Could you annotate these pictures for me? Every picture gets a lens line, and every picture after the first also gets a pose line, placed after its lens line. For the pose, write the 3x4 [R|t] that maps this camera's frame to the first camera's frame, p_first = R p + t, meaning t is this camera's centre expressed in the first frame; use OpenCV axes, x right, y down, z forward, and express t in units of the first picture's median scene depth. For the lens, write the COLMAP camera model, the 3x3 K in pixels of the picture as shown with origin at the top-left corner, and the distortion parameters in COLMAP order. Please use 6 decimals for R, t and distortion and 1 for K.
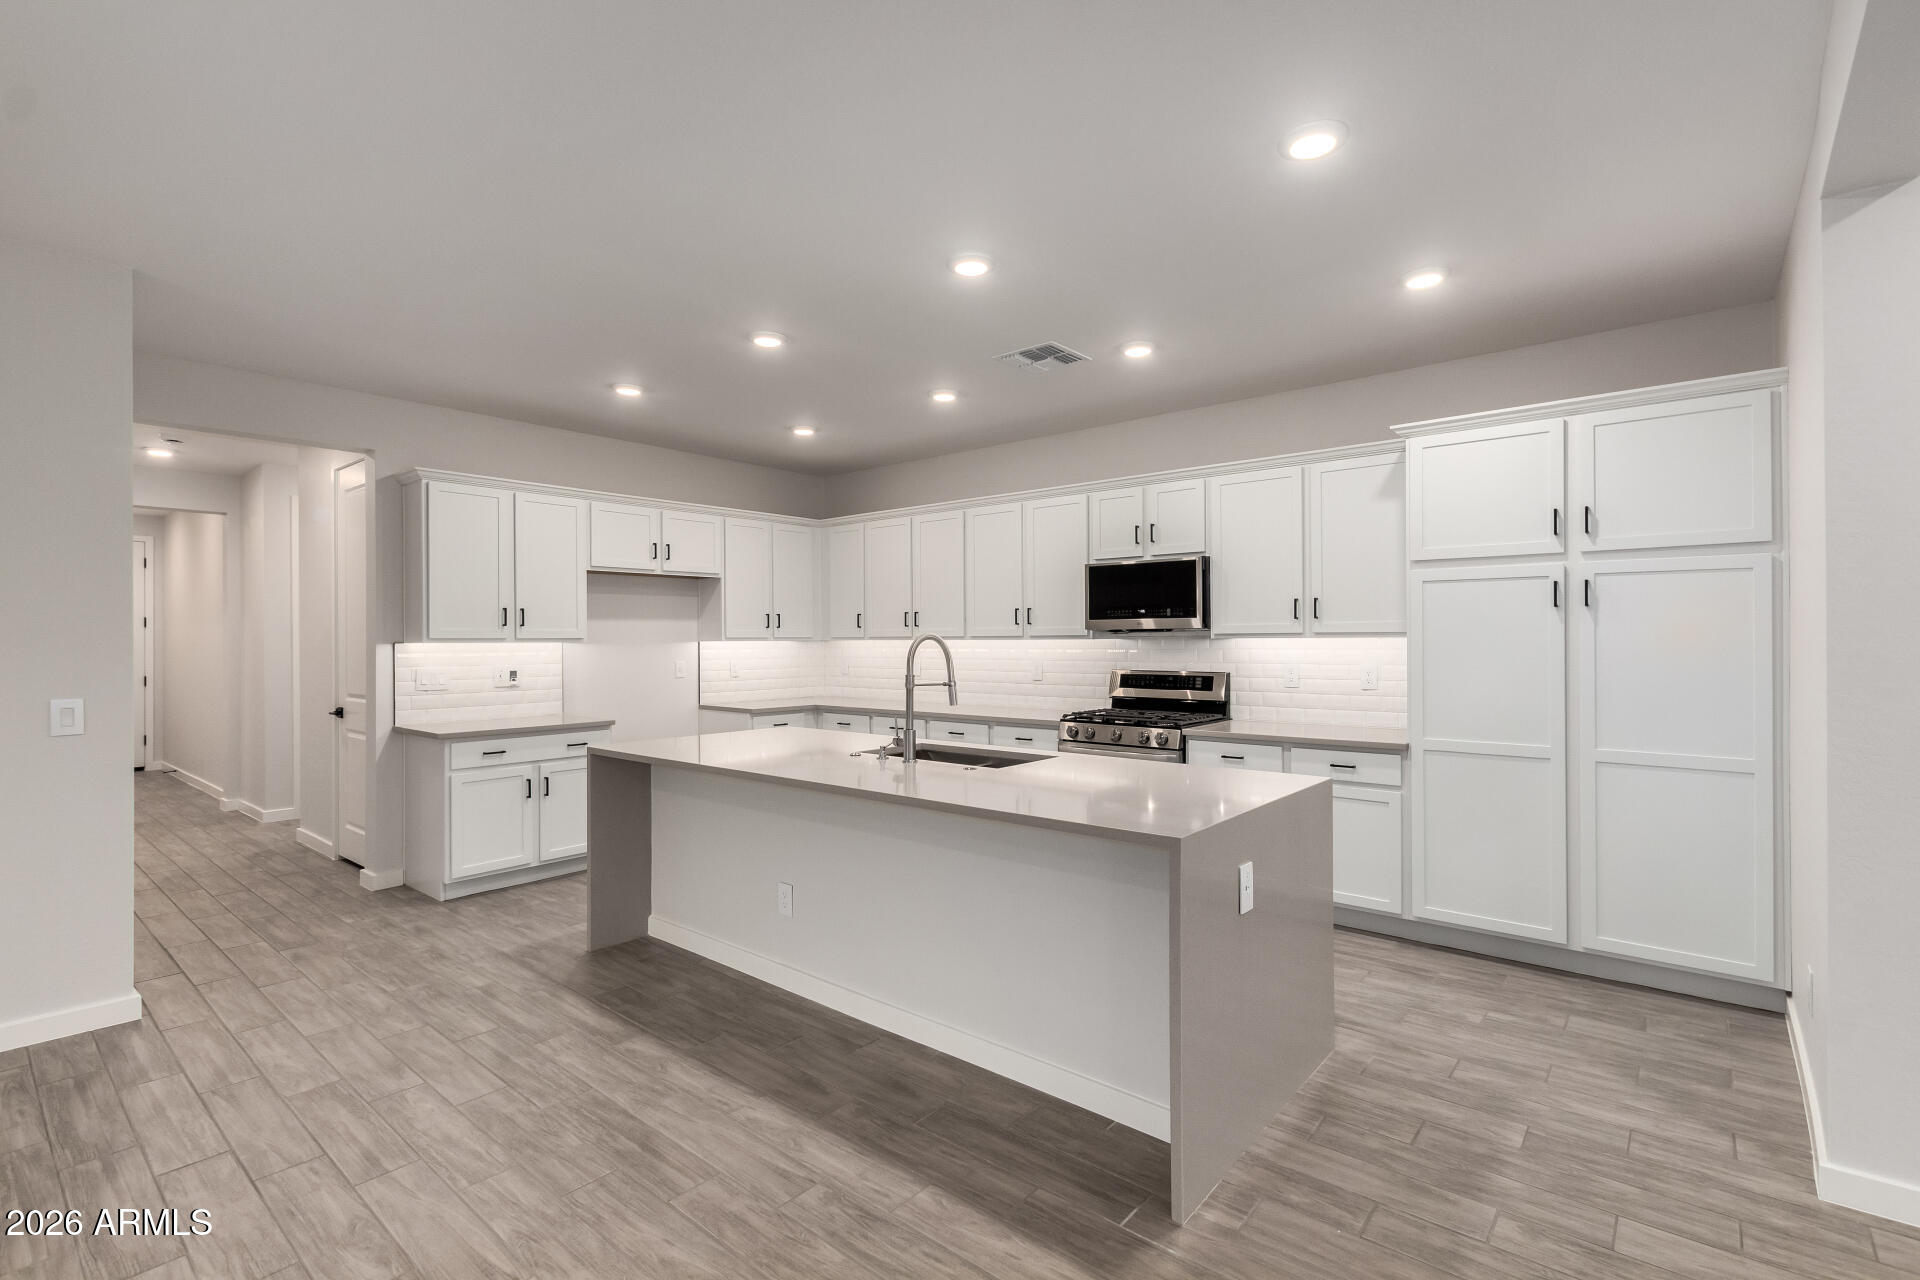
lens RADIAL K [[868.2, 0, 919.3], [0, 868.2, 636.6], [0, 0, 1]] dist [0.002289, -0.000193]
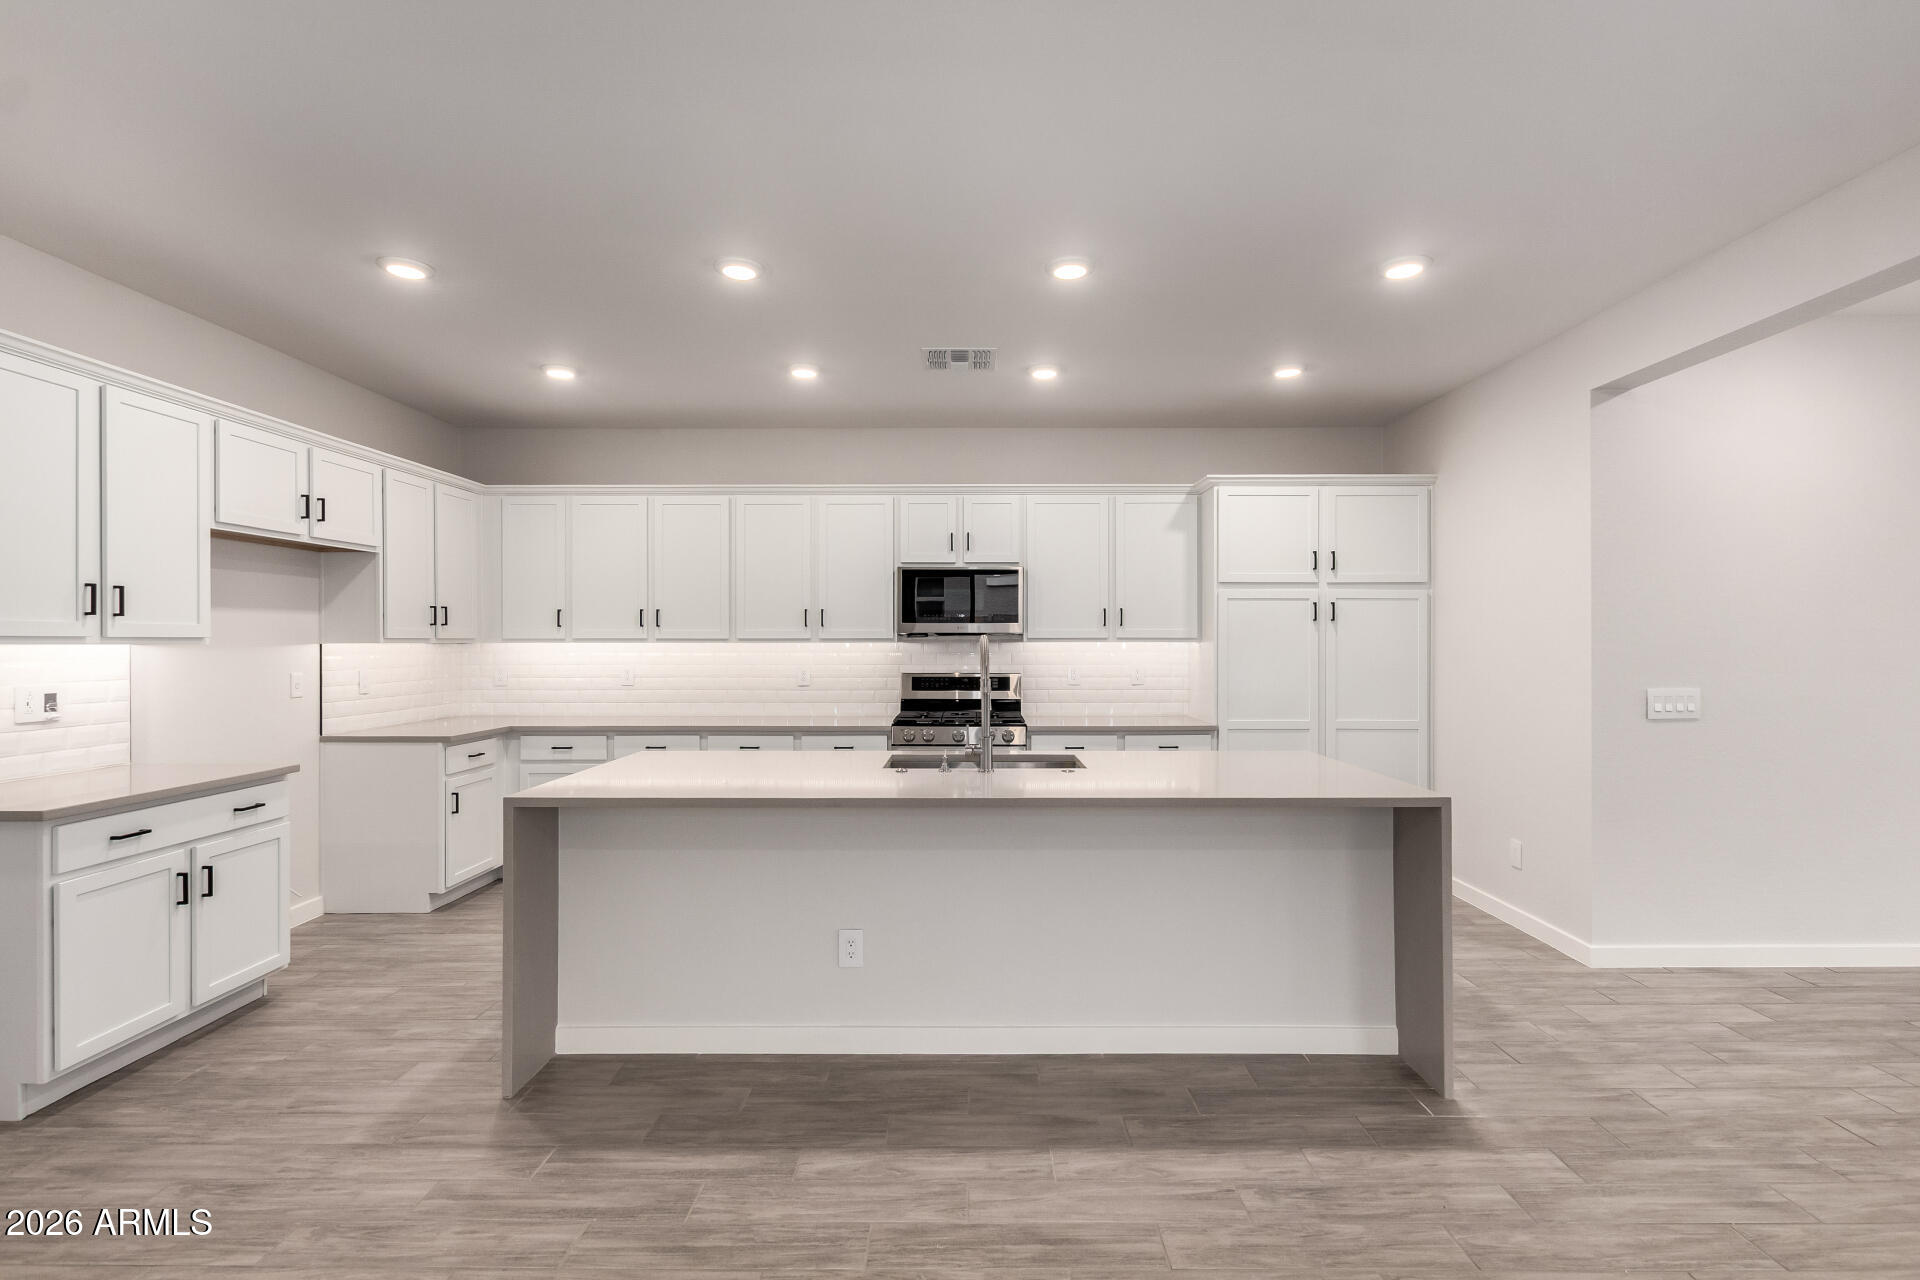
lens RADIAL K [[897.0, 0, 960.0], [0, 897.0, 640.0], [0, 0, 1]] dist [0.002073, -0.000516]
pose [[0.763210, 0.006035, 0.646122, -0.460345], [-0.005616, 0.999981, -0.002706, 0.002924], [-0.646126, -0.001563, 0.763229, 0.190252]]
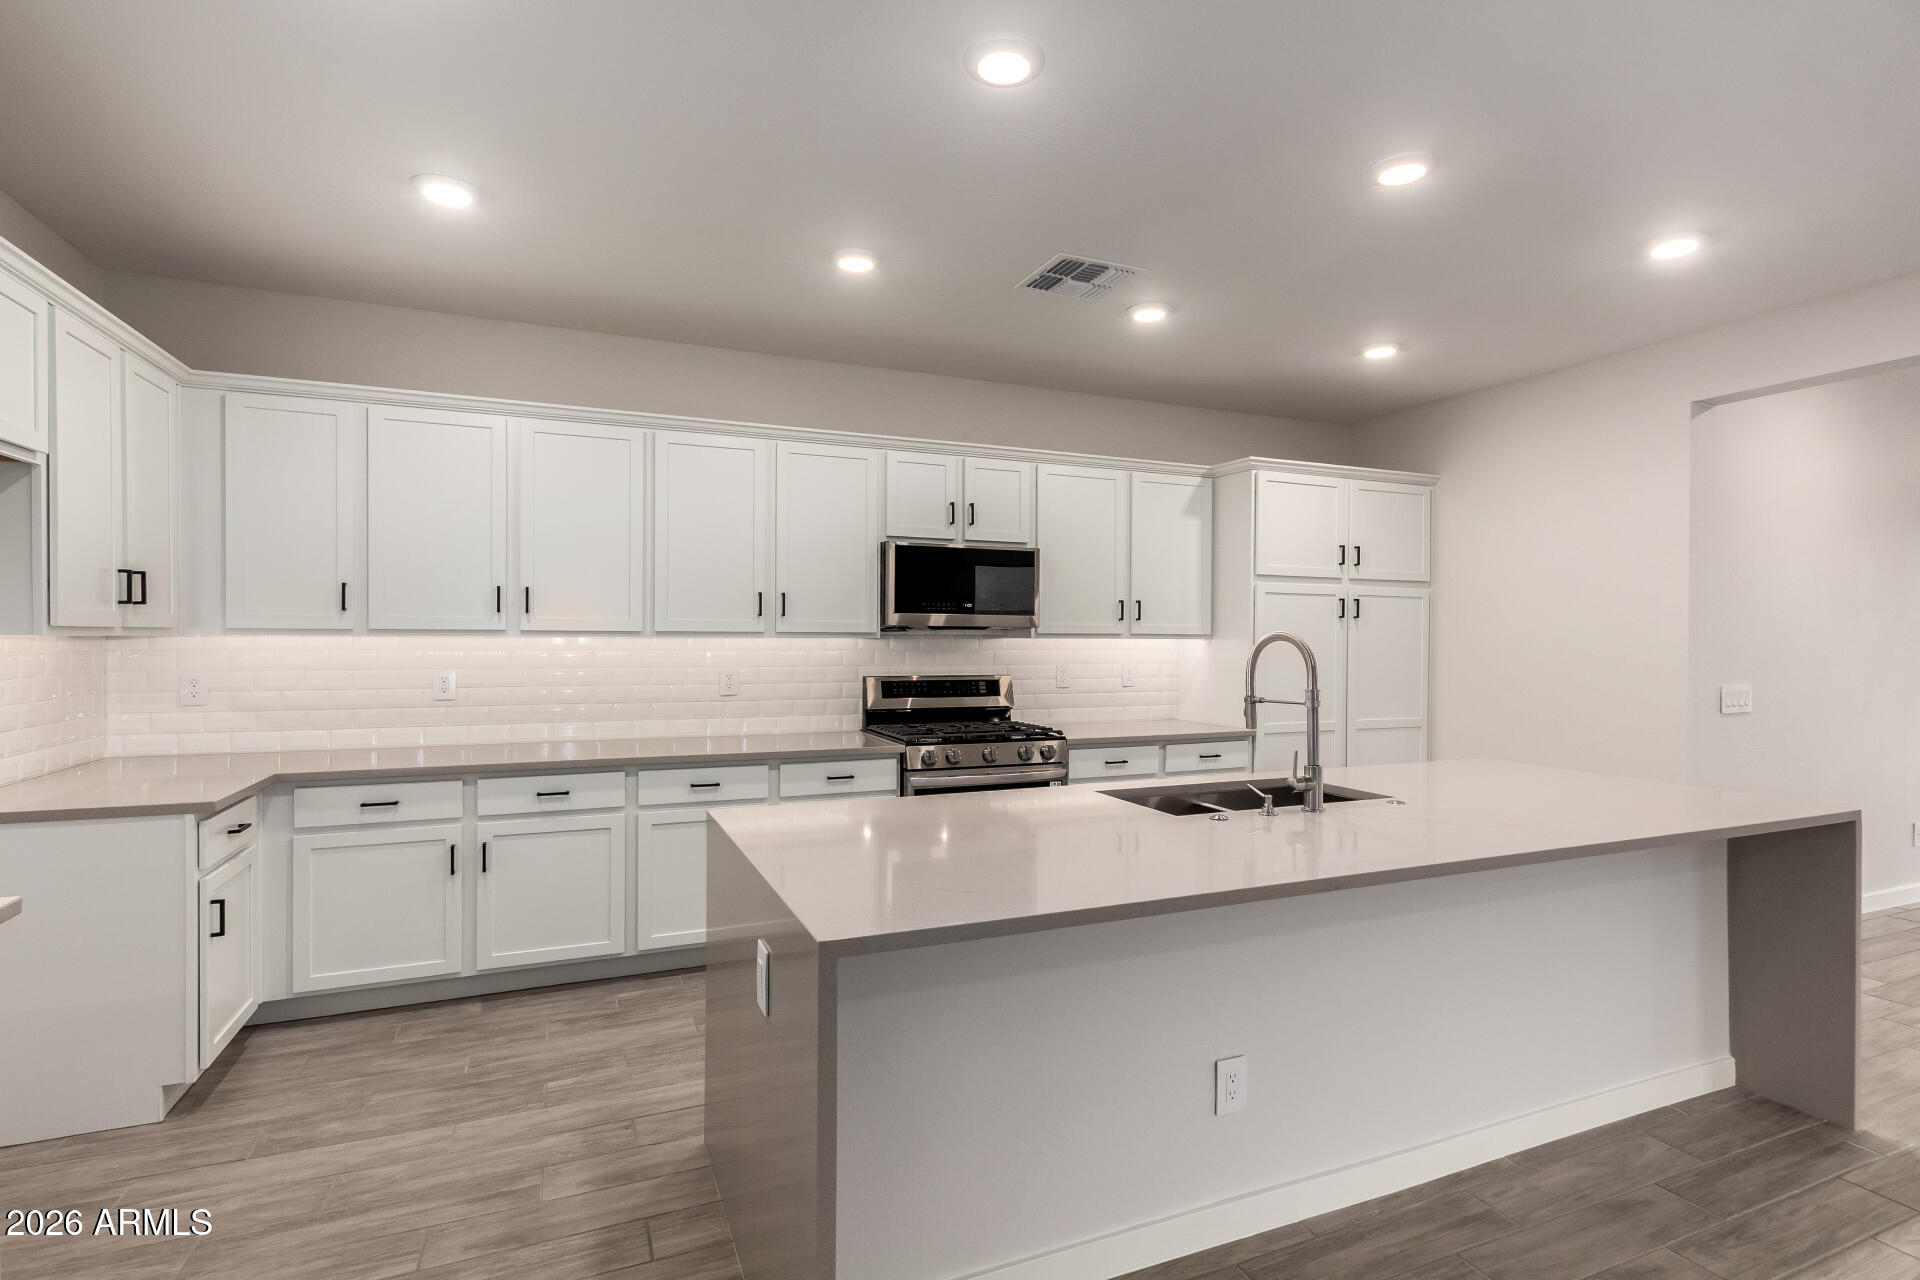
lens RADIAL K [[905.1, 0, 978.9], [0, 905.1, 642.4], [0, 0, 1]] dist [0.002069, -0.000732]
pose [[0.424112, 0.002226, 0.905607, -0.558957], [-0.010641, 0.999940, 0.002526, 0.004584], [-0.905547, -0.010708, 0.424110, 0.649998]]
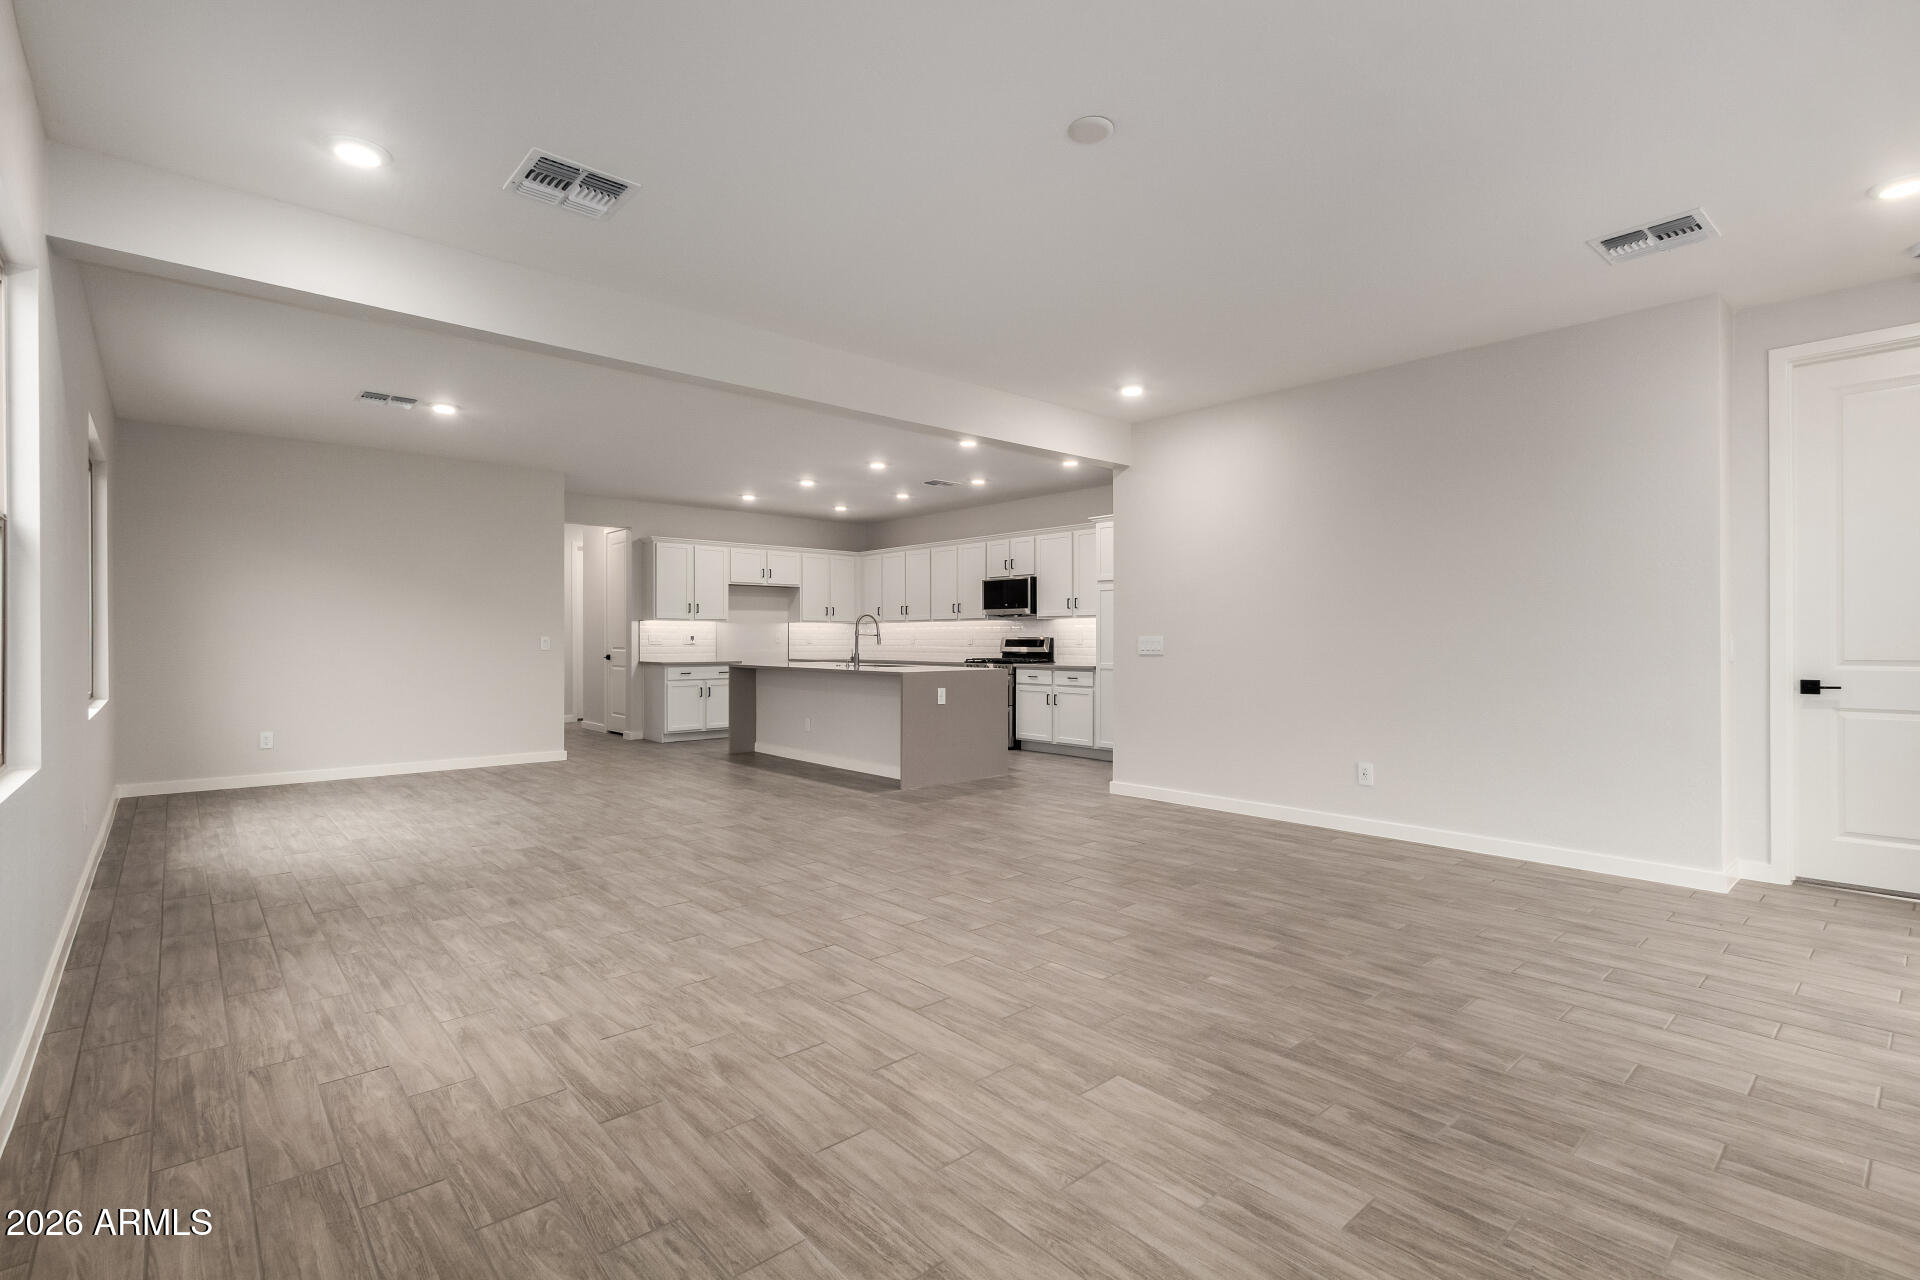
lens RADIAL K [[844.4, 0, 887.6], [0, 844.4, 640.2], [0, 0, 1]] dist [0.003677, 0.000133]
pose [[0.984303, 0.006415, -0.176370, 0.345640], [-0.005204, 0.999960, 0.007328, 0.037778], [0.176410, -0.006295, 0.984297, -0.914055]]
